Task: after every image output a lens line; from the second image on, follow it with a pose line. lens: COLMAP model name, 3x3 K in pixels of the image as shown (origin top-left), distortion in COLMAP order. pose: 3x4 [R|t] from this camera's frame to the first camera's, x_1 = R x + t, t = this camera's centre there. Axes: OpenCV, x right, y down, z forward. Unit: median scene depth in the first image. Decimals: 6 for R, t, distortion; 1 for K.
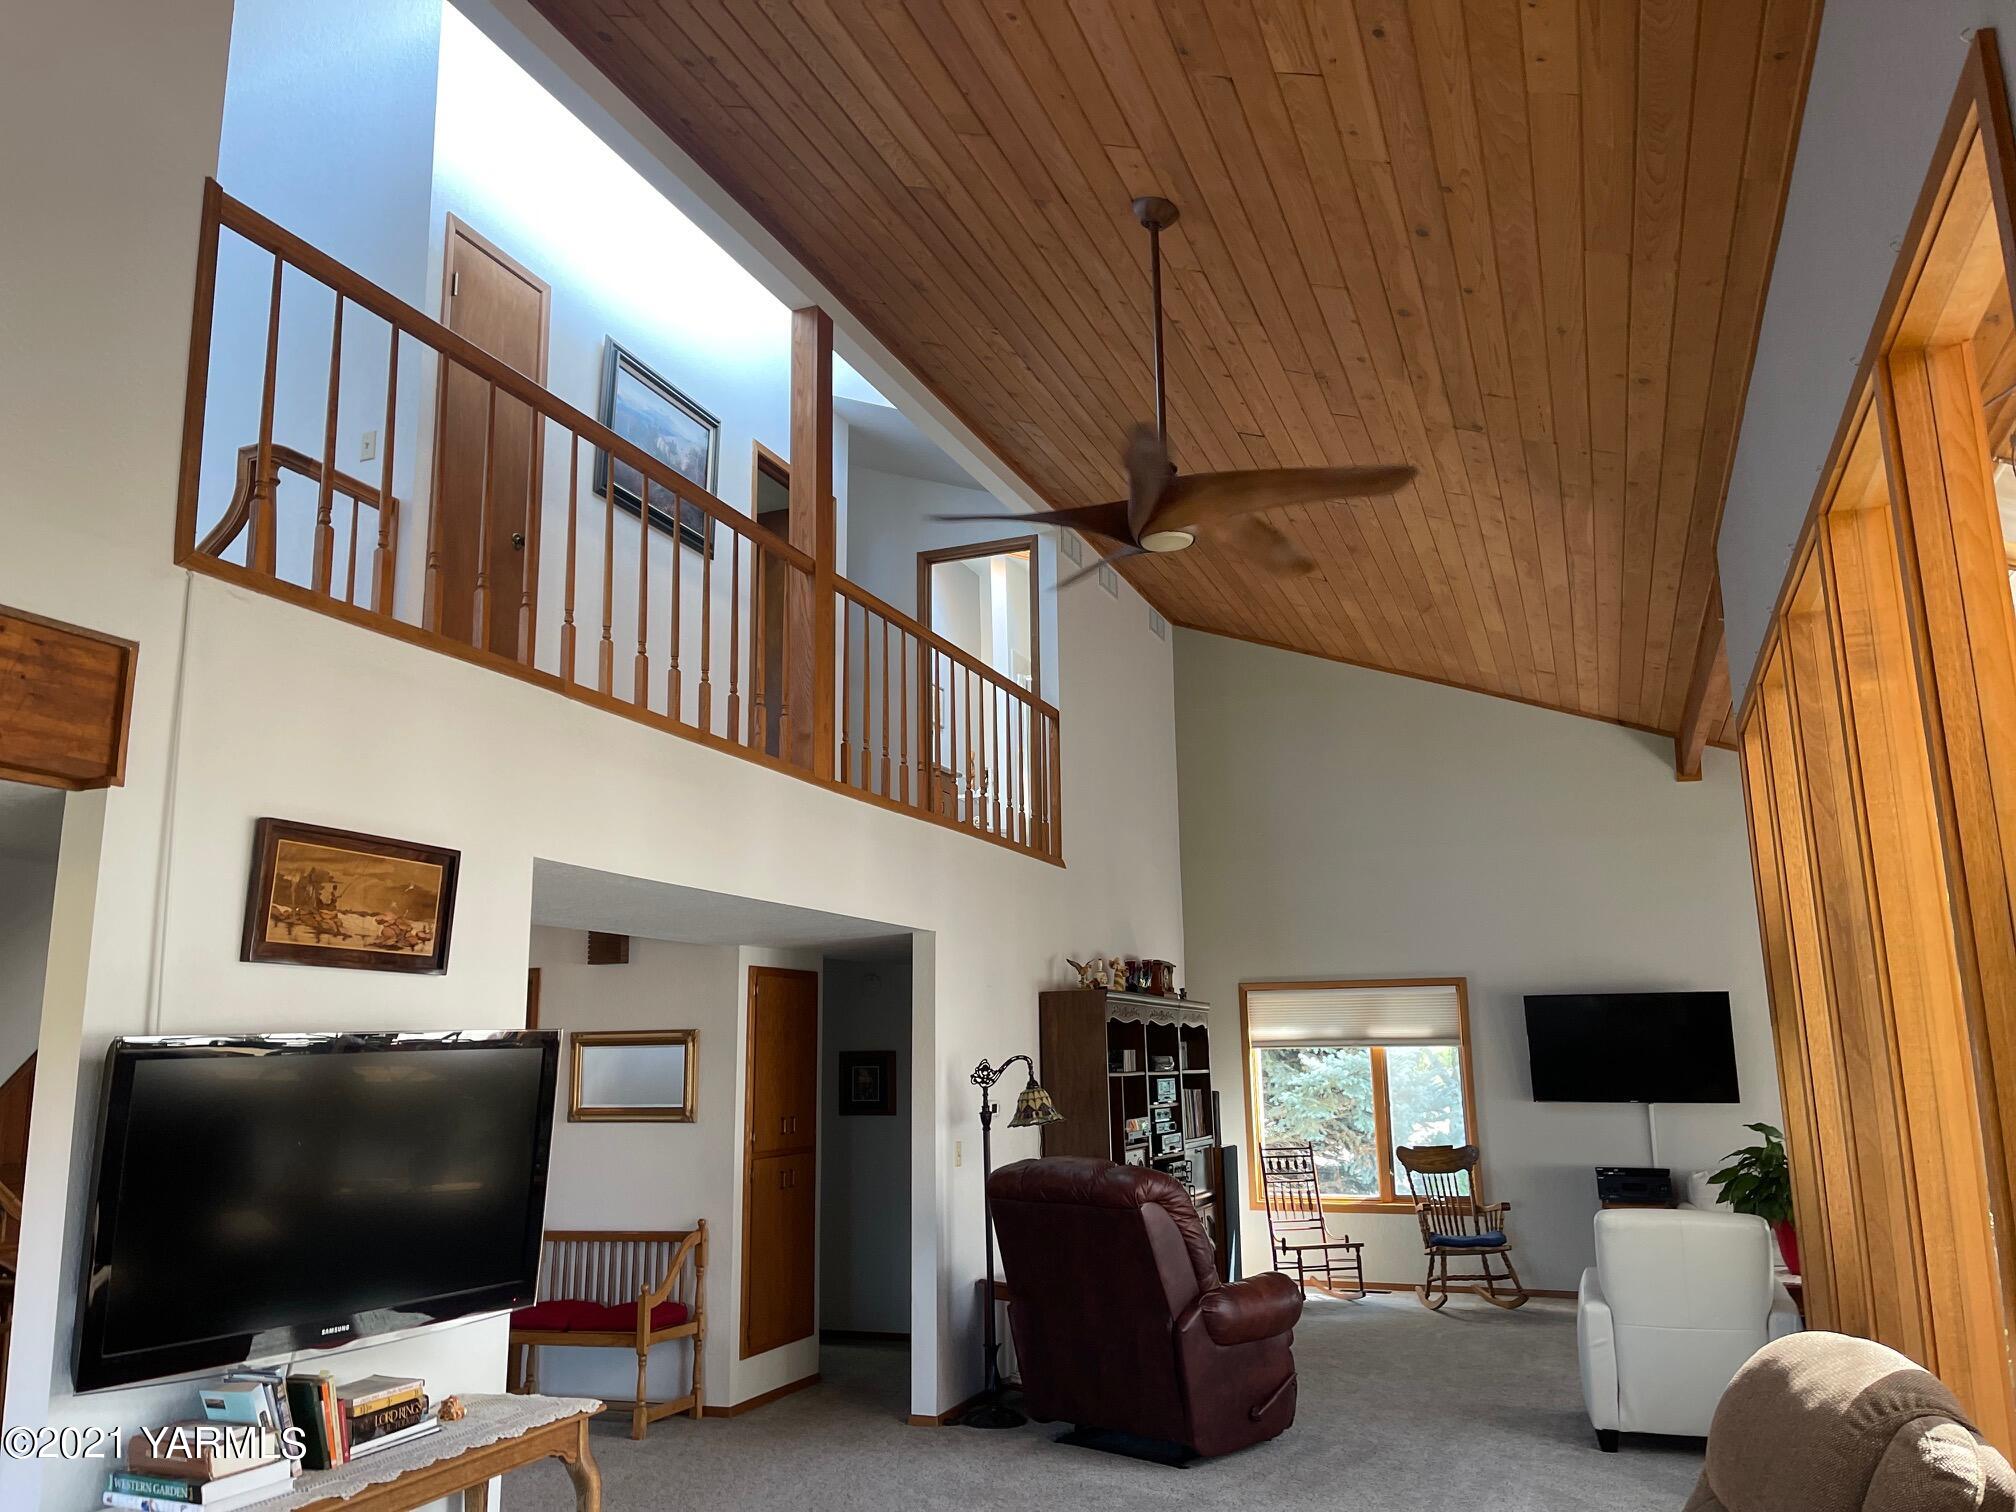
lens RADIAL K [[1517.1, 0, 1006.3], [0, 1517.1, 750.7], [0, 0, 1]] dist [0.030381, -0.015351]
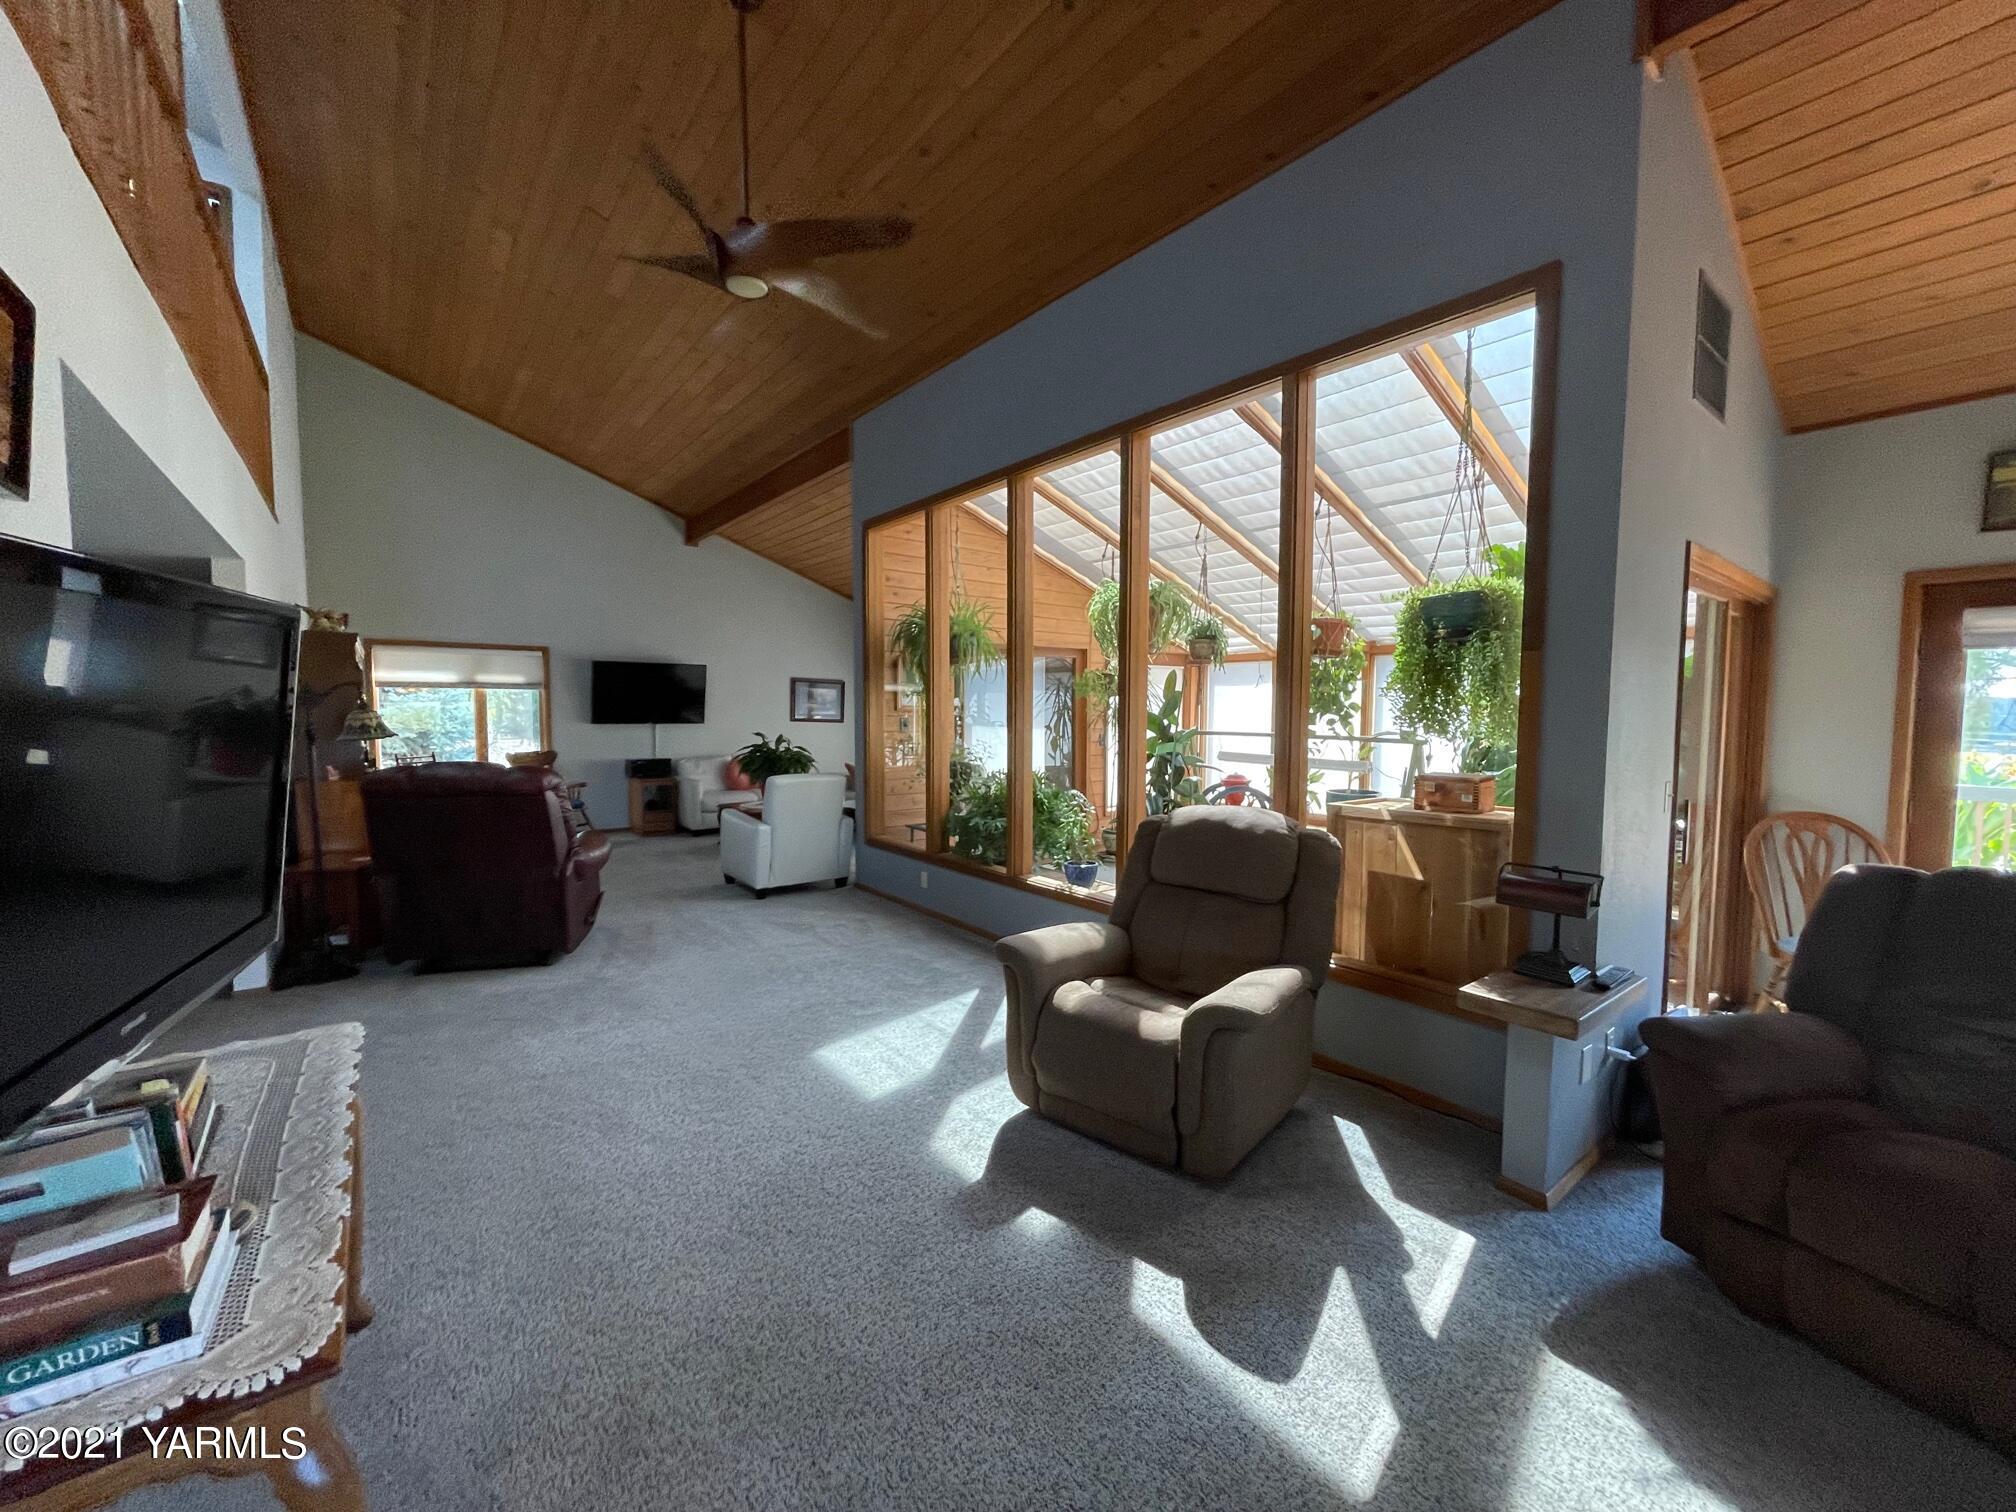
lens RADIAL K [[809.0, 0, 1001.1], [0, 809.0, 743.7], [0, 0, 1]] dist [0.003670, -0.000199]
pose [[0.514006, -0.027954, 0.857331, -0.177520], [-0.178892, 0.973999, 0.139011, 0.048493], [-0.838925, -0.224822, 0.495640, 0.180394]]
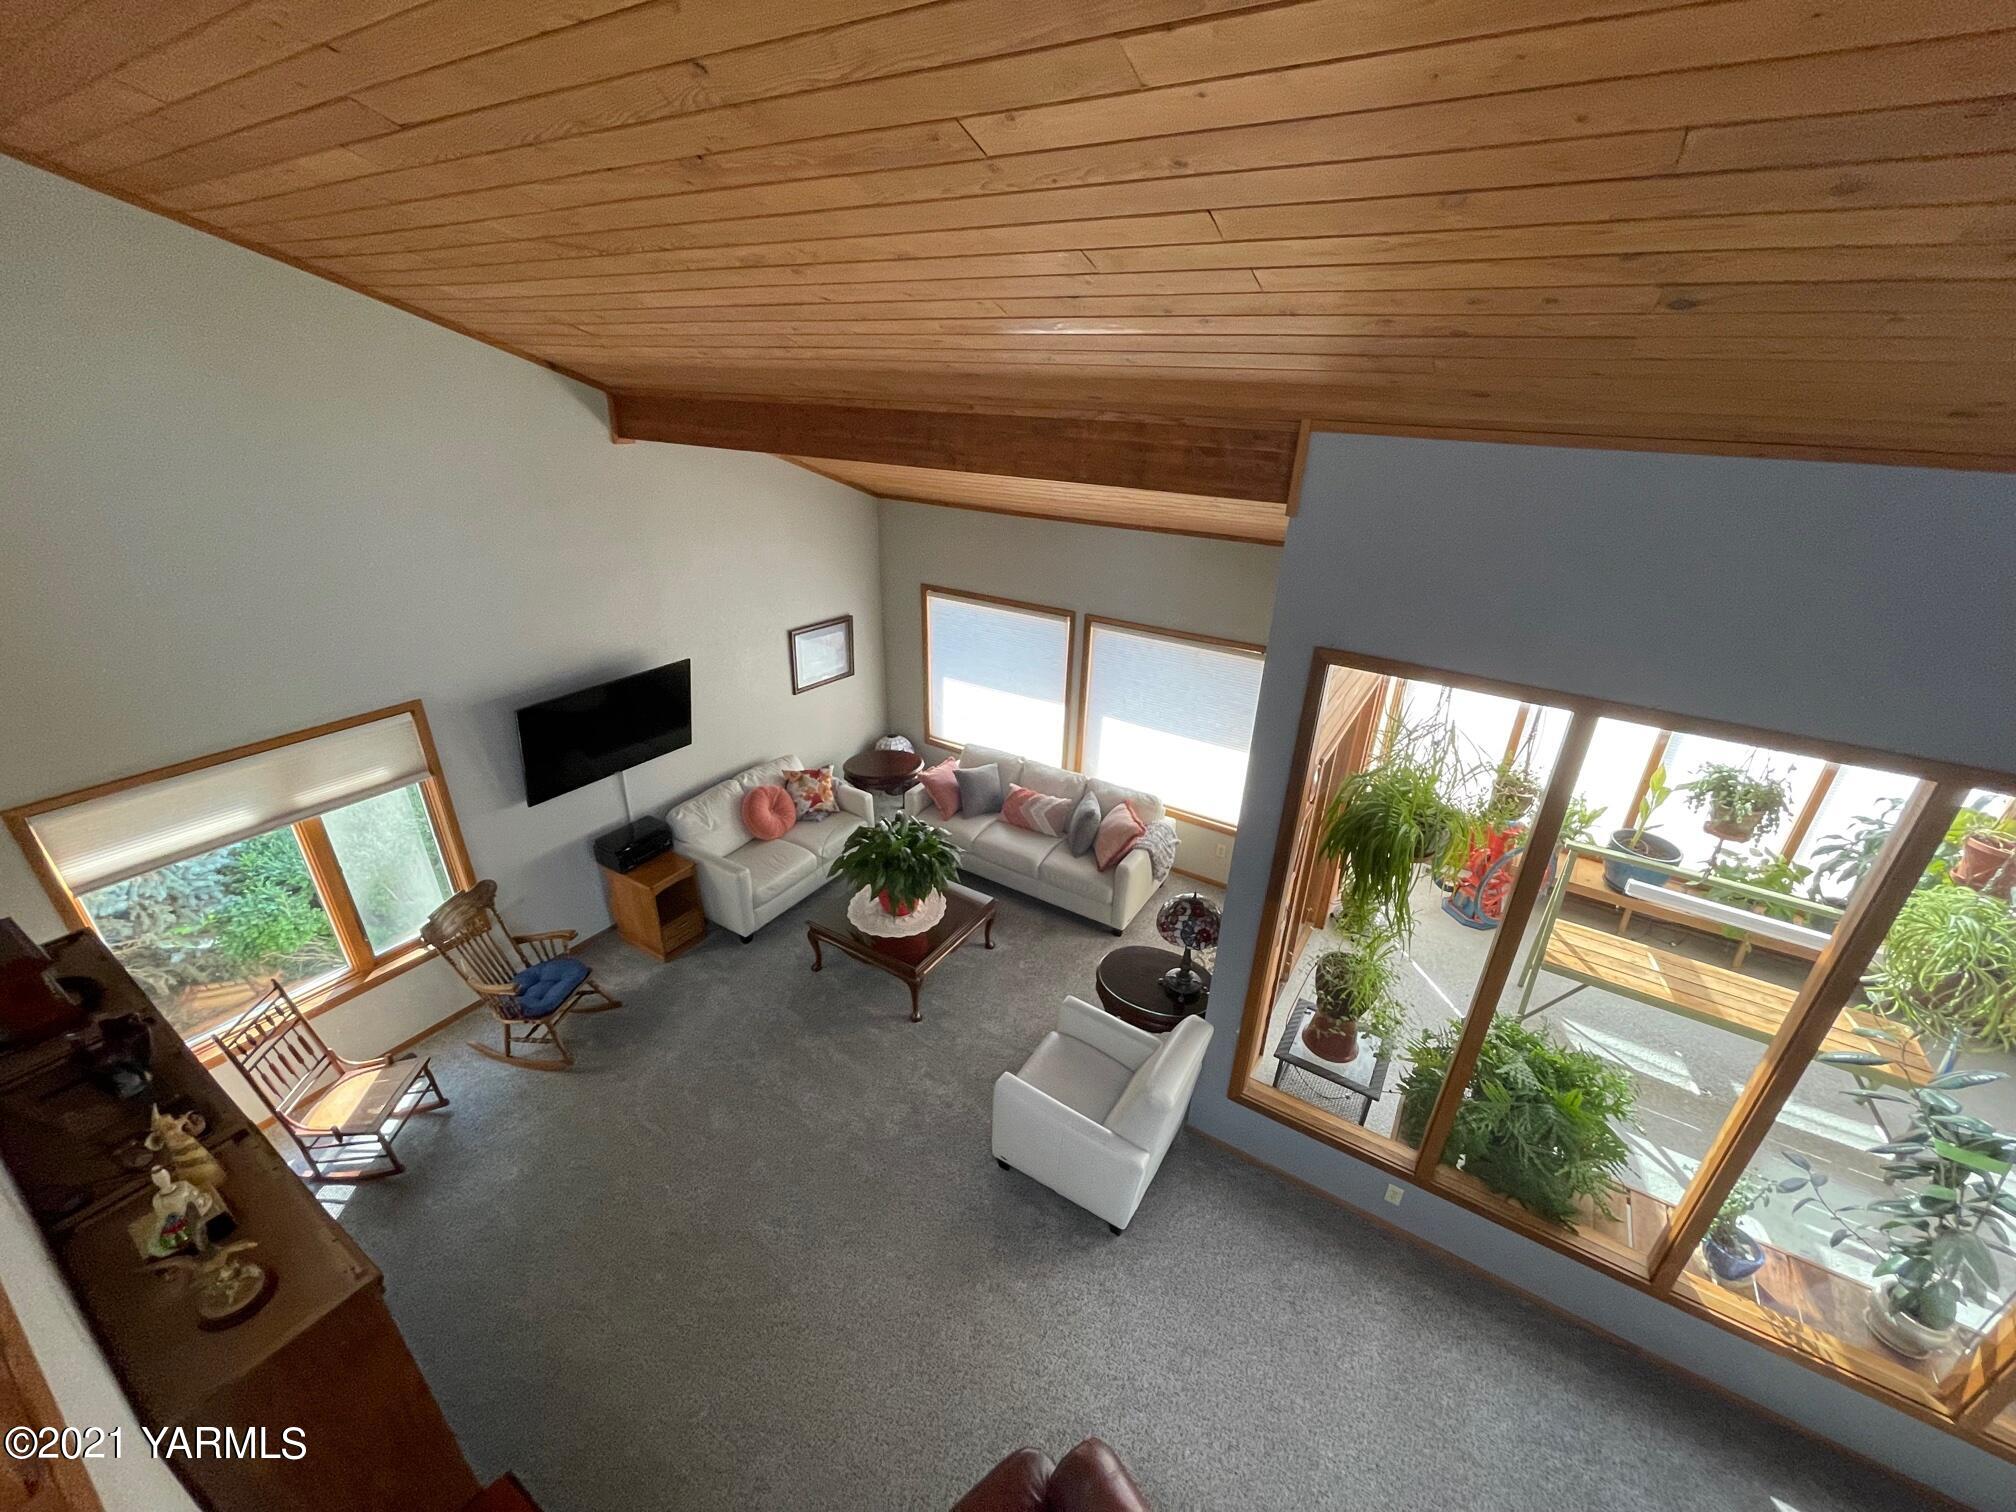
lens RADIAL K [[809.0, 0, 1012.7], [0, 809.0, 749.1], [0, 0, 1]] dist [0.003670, -0.000199]
pose [[0.188729, -0.390997, 0.900834, -0.035809], [-0.225968, 0.875414, 0.427305, -0.083205], [-0.955678, -0.284205, 0.076863, 0.673032]]
